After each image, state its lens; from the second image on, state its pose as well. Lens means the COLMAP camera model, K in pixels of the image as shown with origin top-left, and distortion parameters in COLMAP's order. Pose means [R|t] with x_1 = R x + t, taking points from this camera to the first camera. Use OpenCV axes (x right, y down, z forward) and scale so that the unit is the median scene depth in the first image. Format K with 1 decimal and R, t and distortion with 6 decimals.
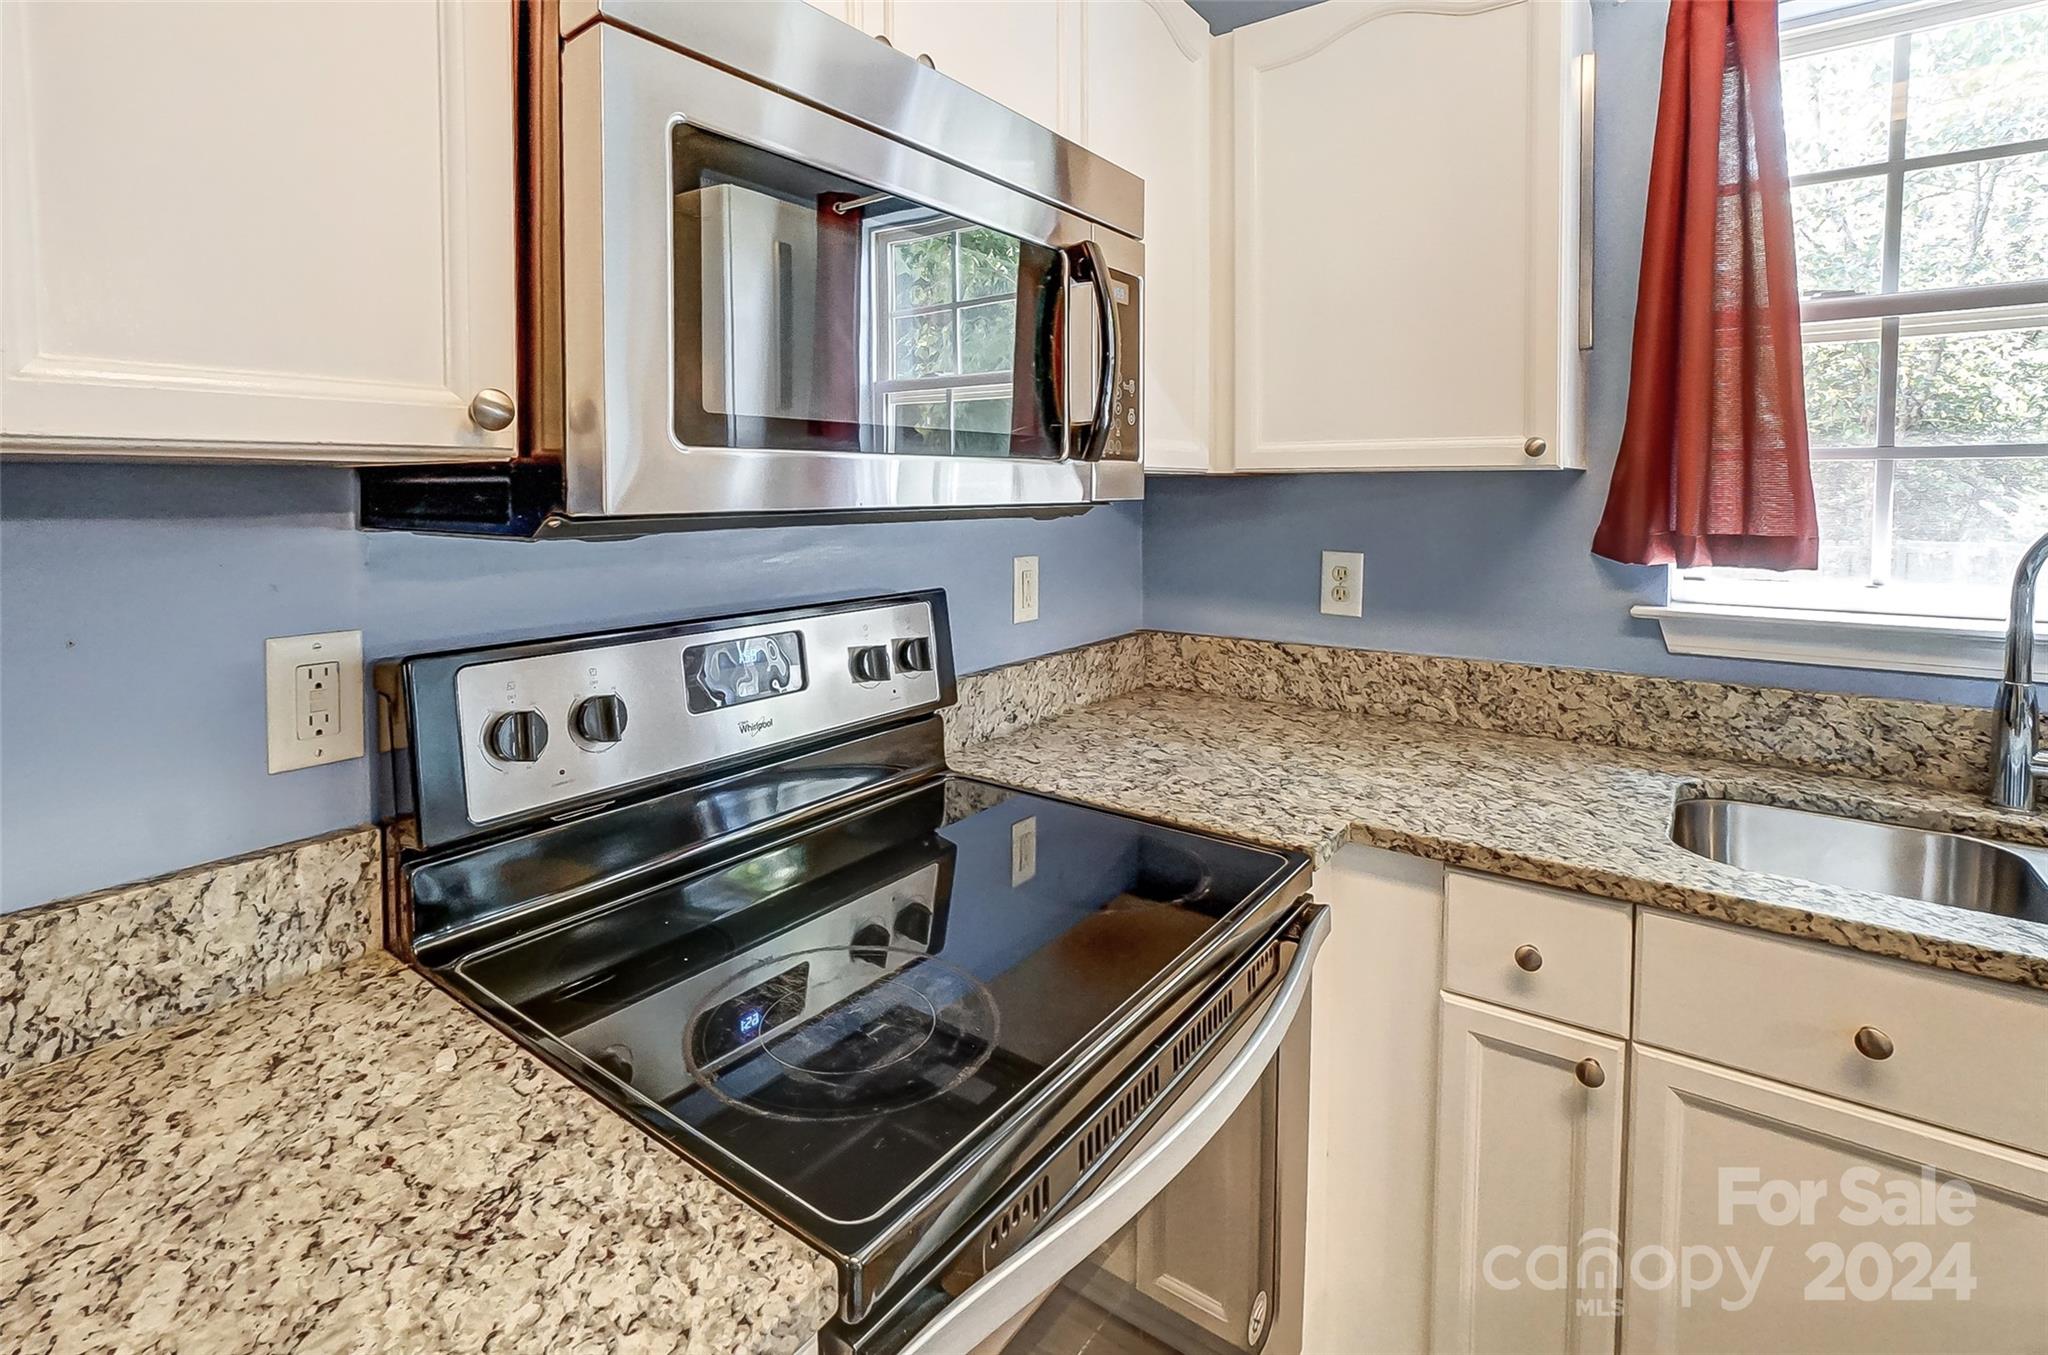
lens RADIAL K [[915.6, 0, 952.4], [0, 915.6, 513.2], [0, 0, 1]] dist [-0.010953, 0.000560]
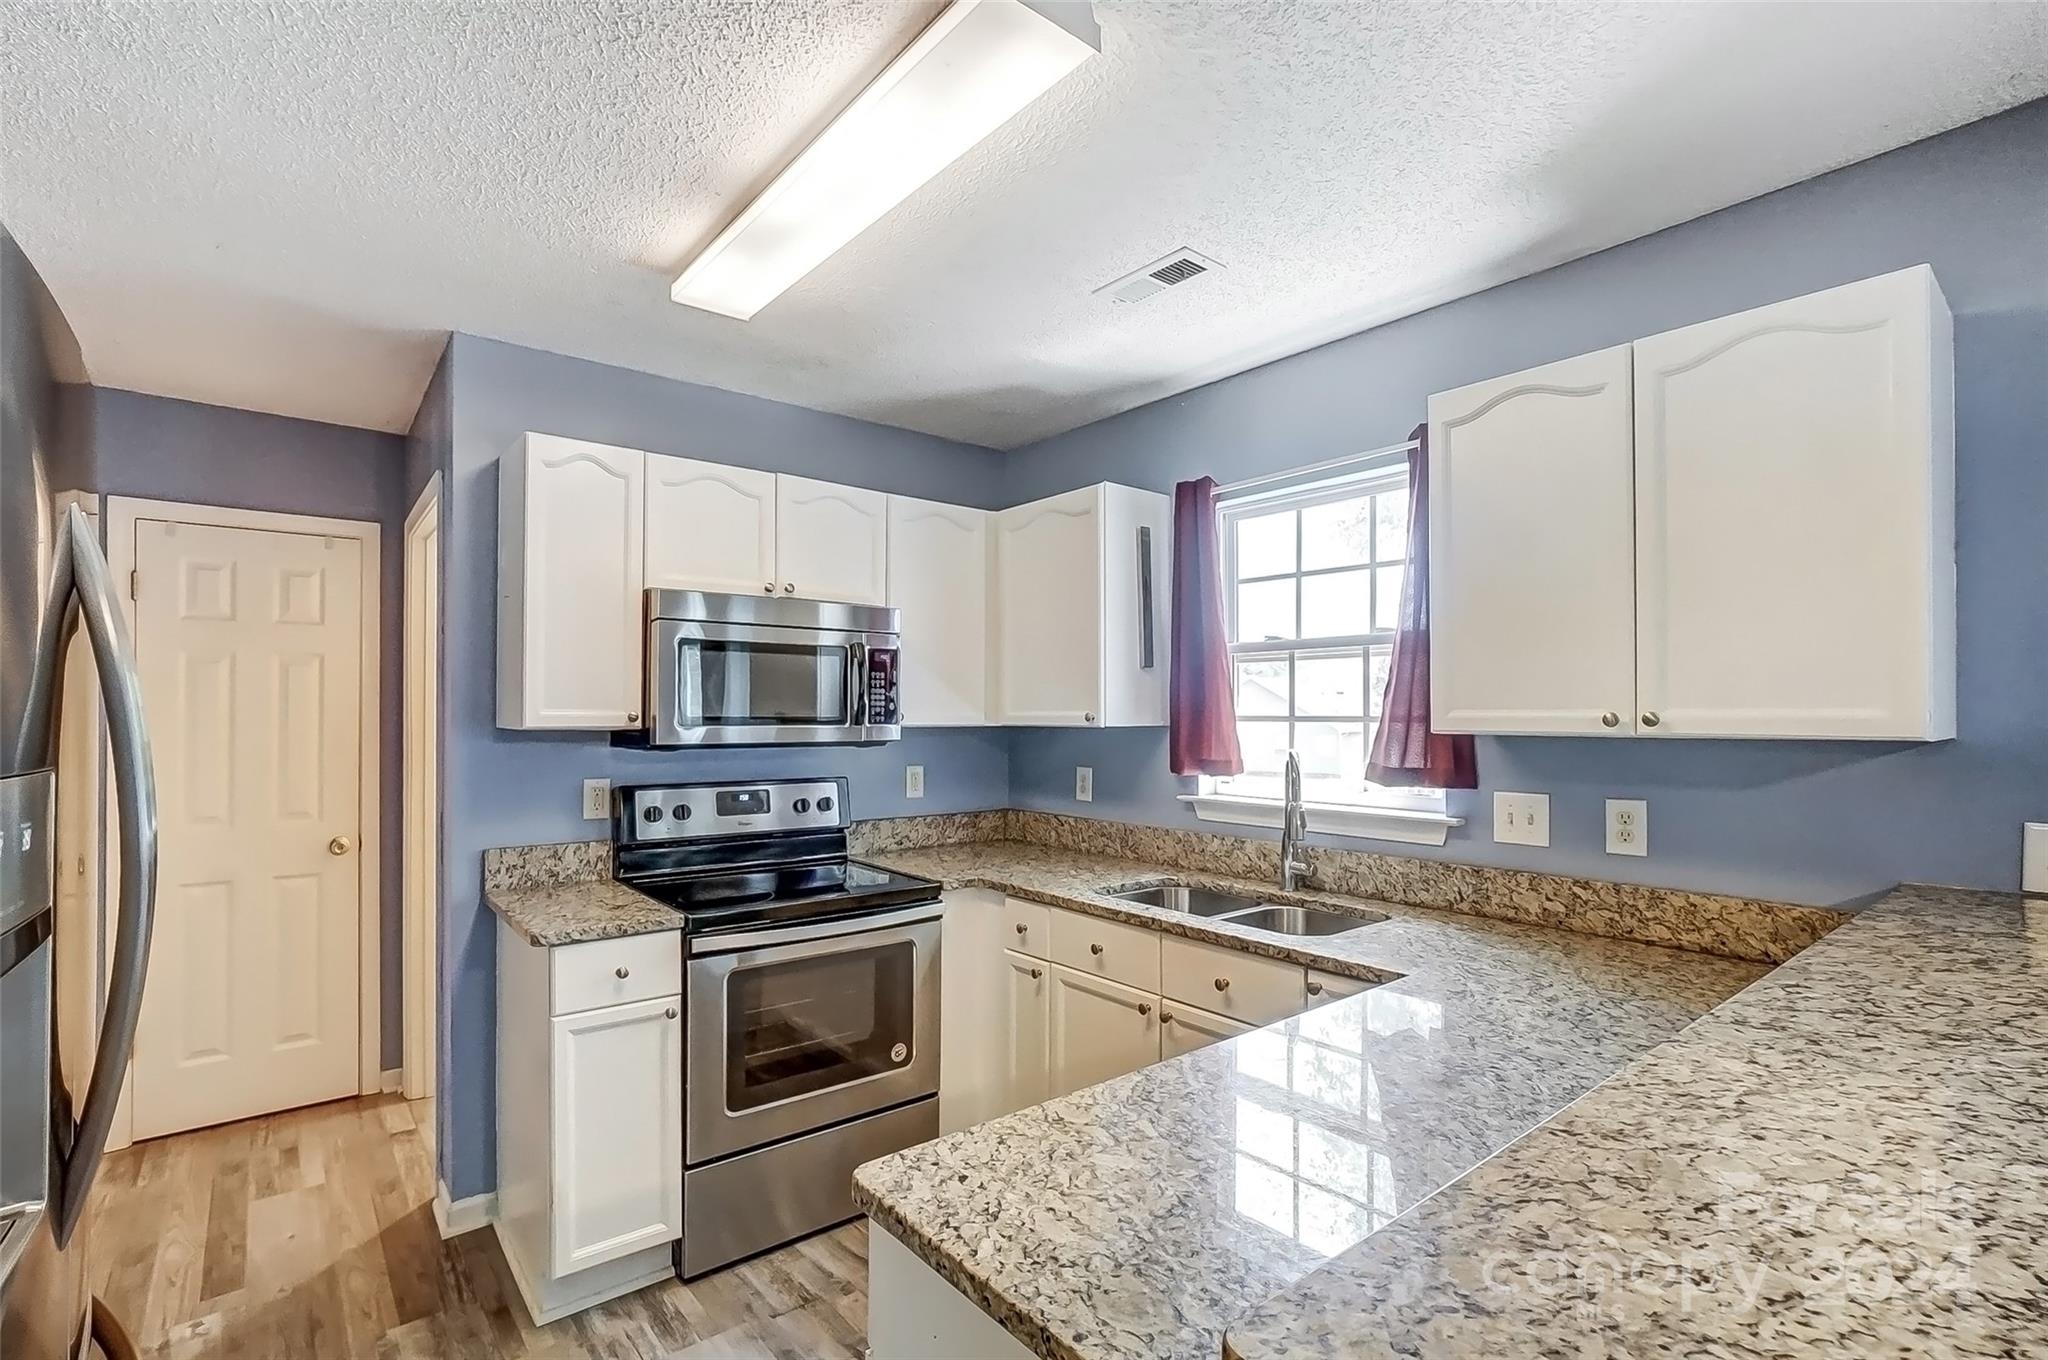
lens RADIAL K [[956.0, 0, 1020.7], [0, 956.0, 690.0], [0, 0, 1]] dist [-0.020208, 0.000071]
pose [[0.968079, -0.002031, -0.250636, 1.175799], [-0.010934, 0.998673, -0.050325, -0.022806], [0.250406, 0.051459, 0.966772, -1.401564]]
